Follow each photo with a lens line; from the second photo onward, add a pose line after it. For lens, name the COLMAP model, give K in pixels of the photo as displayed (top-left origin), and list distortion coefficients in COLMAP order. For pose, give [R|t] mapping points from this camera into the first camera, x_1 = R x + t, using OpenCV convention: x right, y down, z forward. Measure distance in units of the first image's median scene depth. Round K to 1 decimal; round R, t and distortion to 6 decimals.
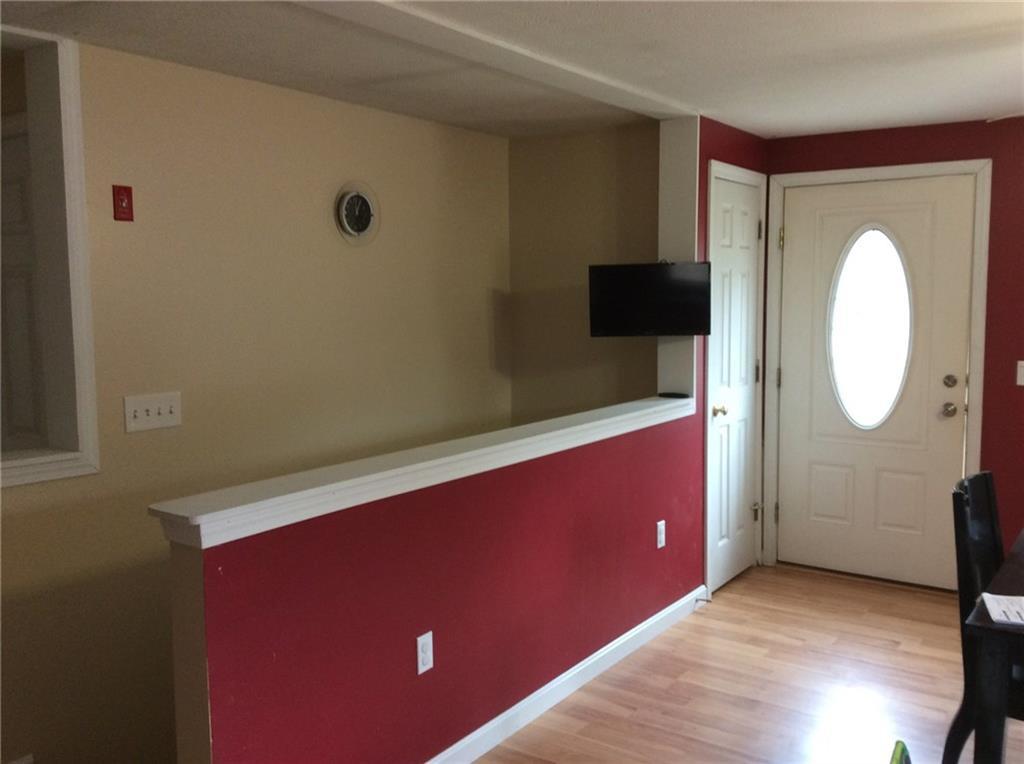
lens RADIAL K [[877.9, 0, 514.9], [0, 877.9, 378.5], [0, 0, 1]] dist [0.048586, -0.059149]
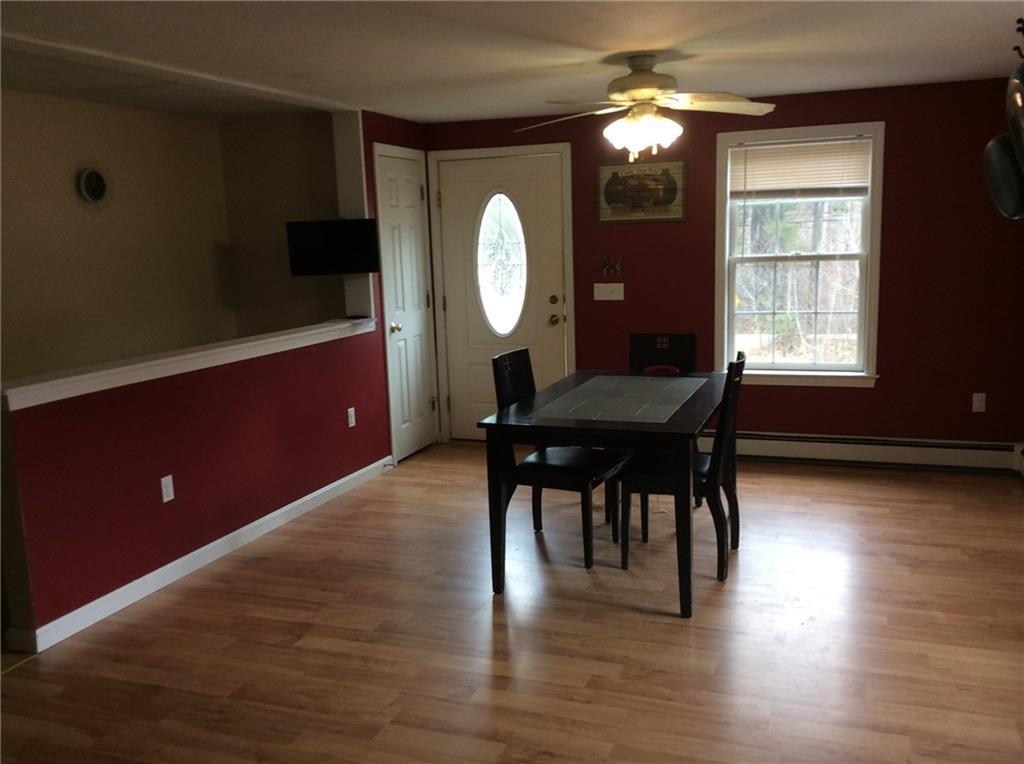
lens RADIAL K [[877.9, 0, 508.5], [0, 877.9, 377.7], [0, 0, 1]] dist [0.048586, -0.059149]
pose [[0.967449, -0.061422, 0.245500, 0.066204], [0.047136, 0.996858, 0.063655, 0.036546], [-0.248638, -0.050011, 0.967304, -0.381495]]
